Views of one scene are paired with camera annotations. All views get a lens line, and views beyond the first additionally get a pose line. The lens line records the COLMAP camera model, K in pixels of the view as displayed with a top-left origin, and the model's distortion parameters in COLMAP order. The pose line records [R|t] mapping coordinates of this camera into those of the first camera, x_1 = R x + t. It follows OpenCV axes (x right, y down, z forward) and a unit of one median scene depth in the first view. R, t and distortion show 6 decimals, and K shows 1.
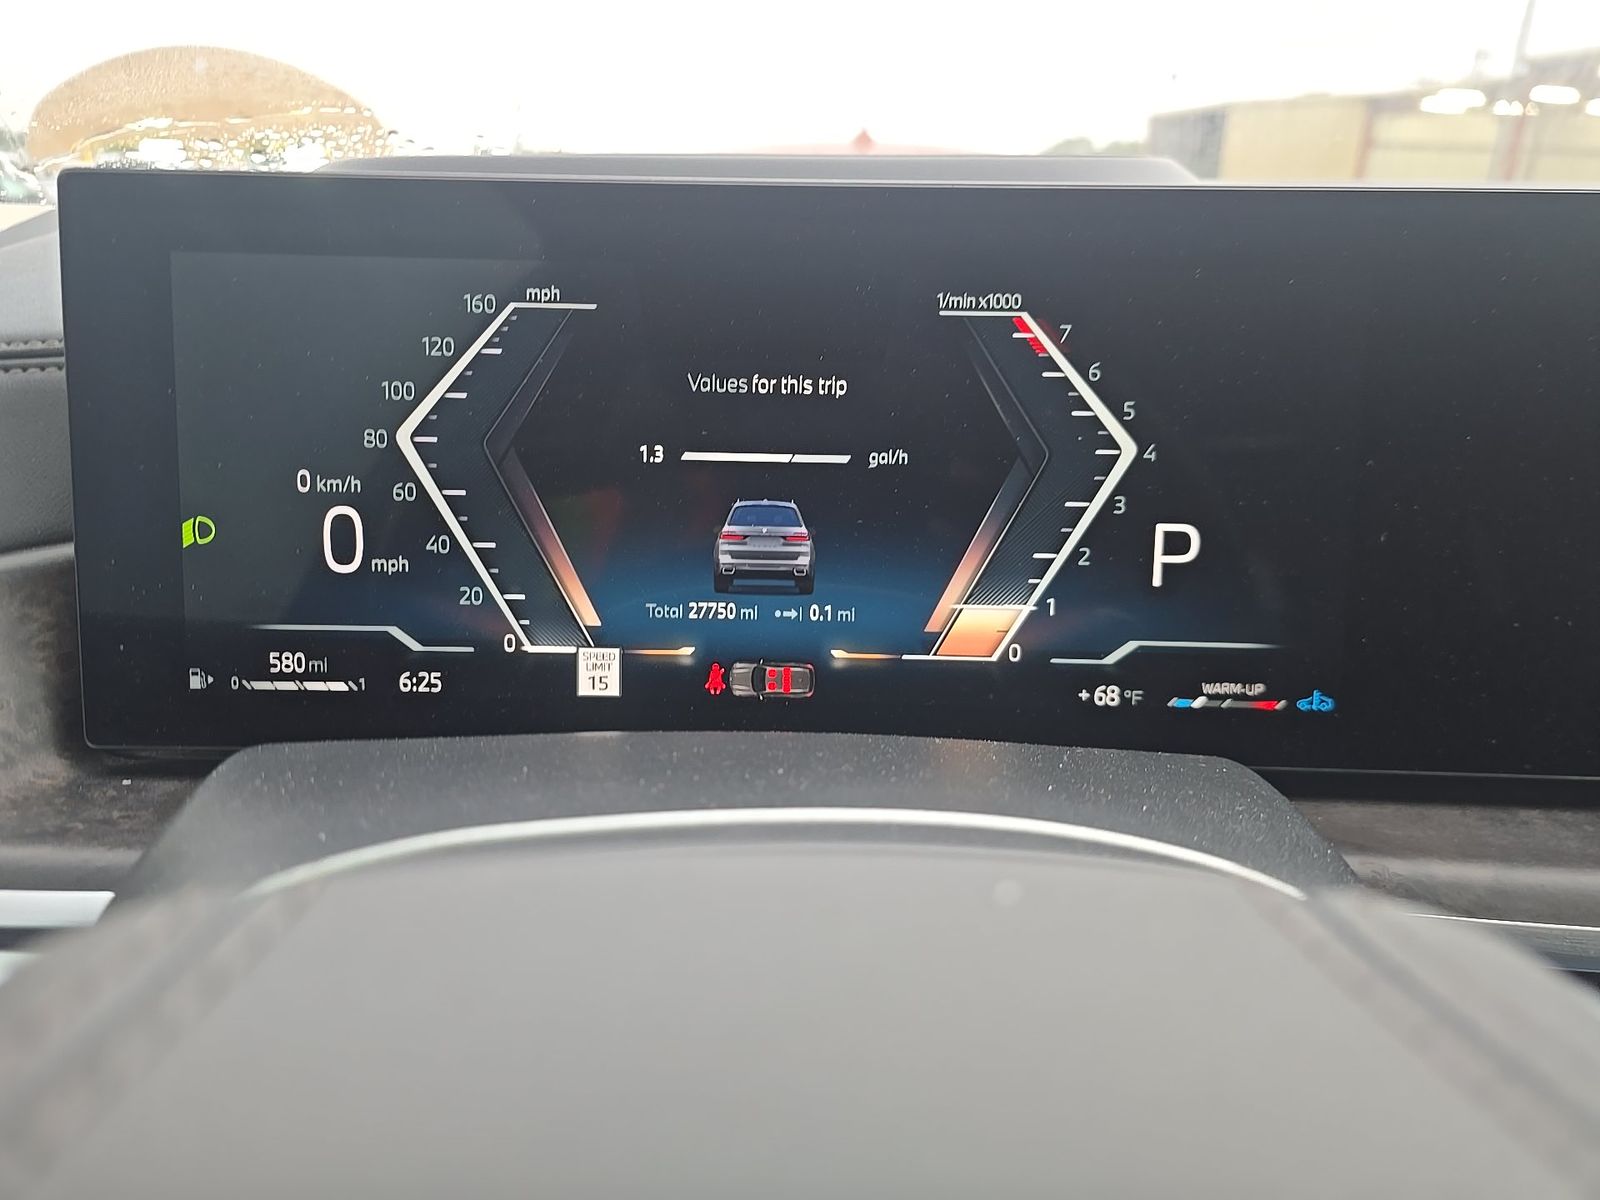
lens RADIAL K [[1074.2, 0, 800.0], [0, 1074.2, 600.0], [0, 0, 1]] dist [0.003386, 0.002338]
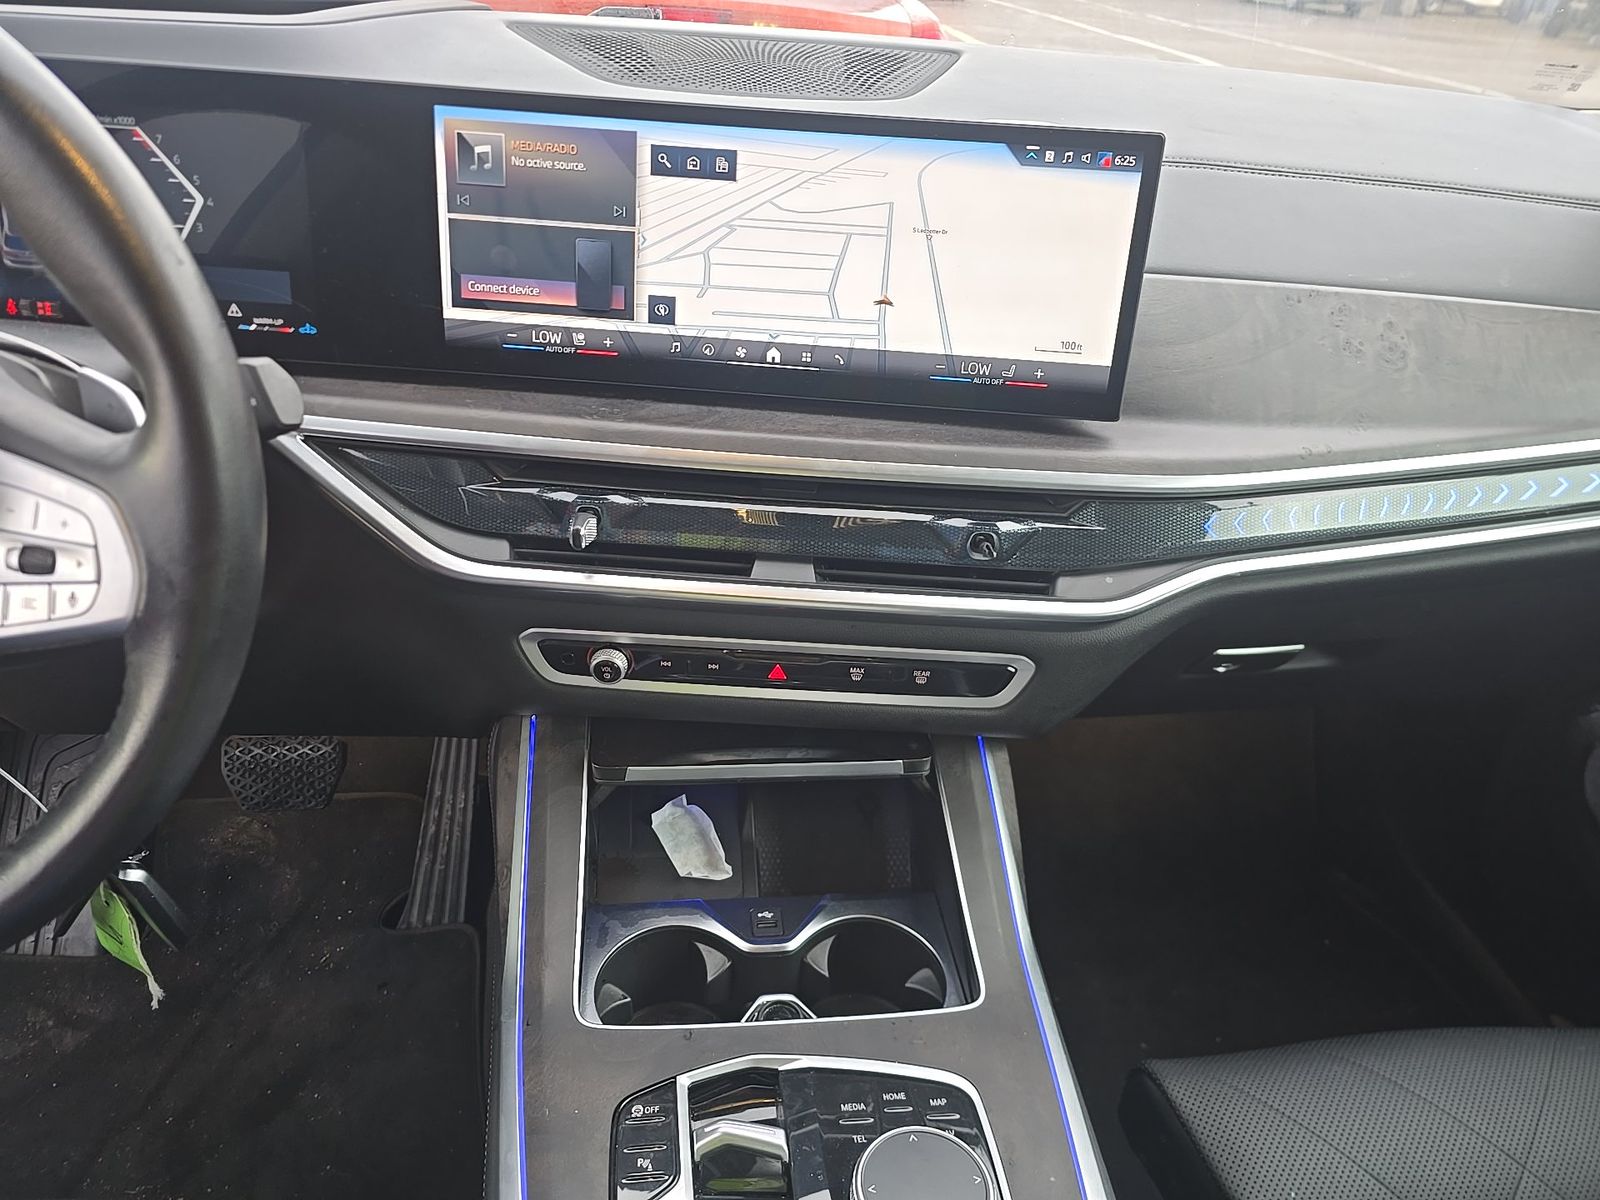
lens RADIAL K [[1082.9, 0, 800.0], [0, 1082.9, 600.0], [0, 0, 1]] dist [0.040128, -0.031374]
pose [[0.997204, 0.023054, 0.071087, 1.326100], [-0.038088, 0.975200, 0.218026, 0.109908], [-0.064298, -0.220124, 0.973351, -1.313503]]
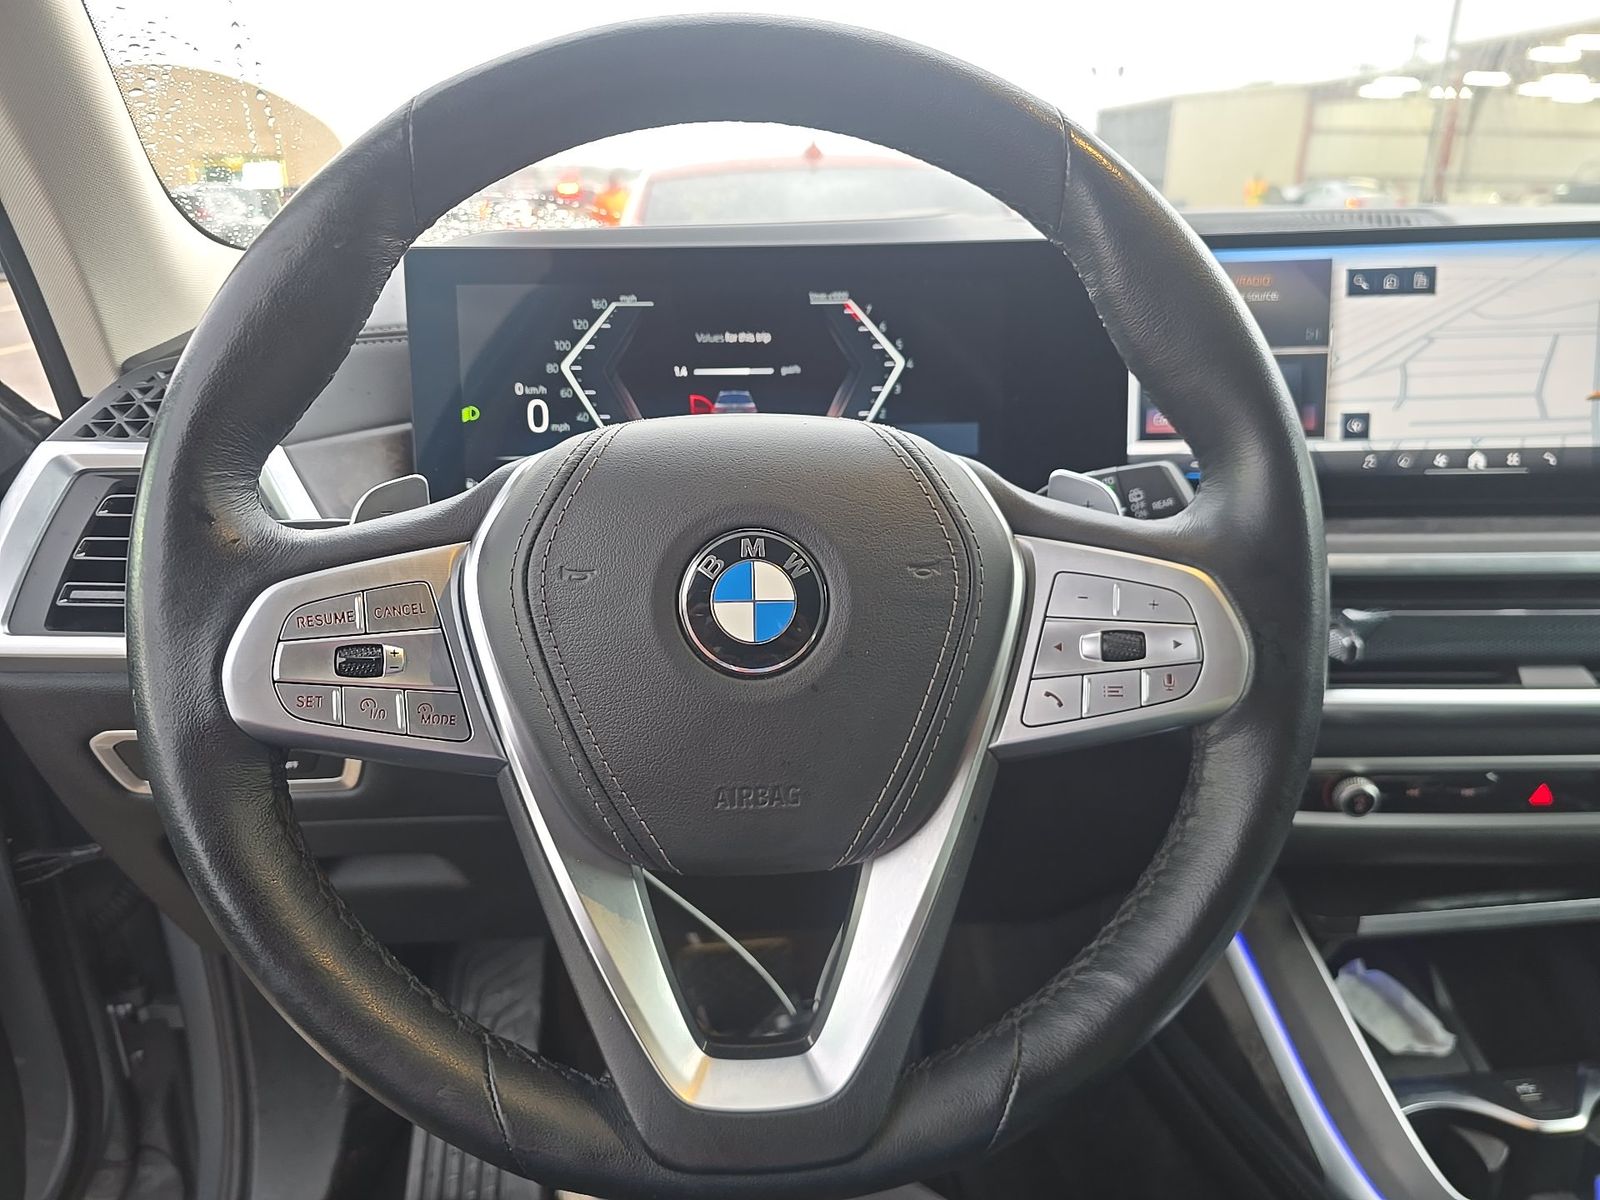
lens RADIAL K [[1082.9, 0, 800.0], [0, 1082.9, 600.0], [0, 0, 1]] dist [0.040128, -0.031374]
pose [[0.999172, -0.036246, 0.018478, 0.044627], [0.036298, 0.999338, -0.002461, 0.336700], [-0.018377, 0.003130, 0.999826, -1.184469]]
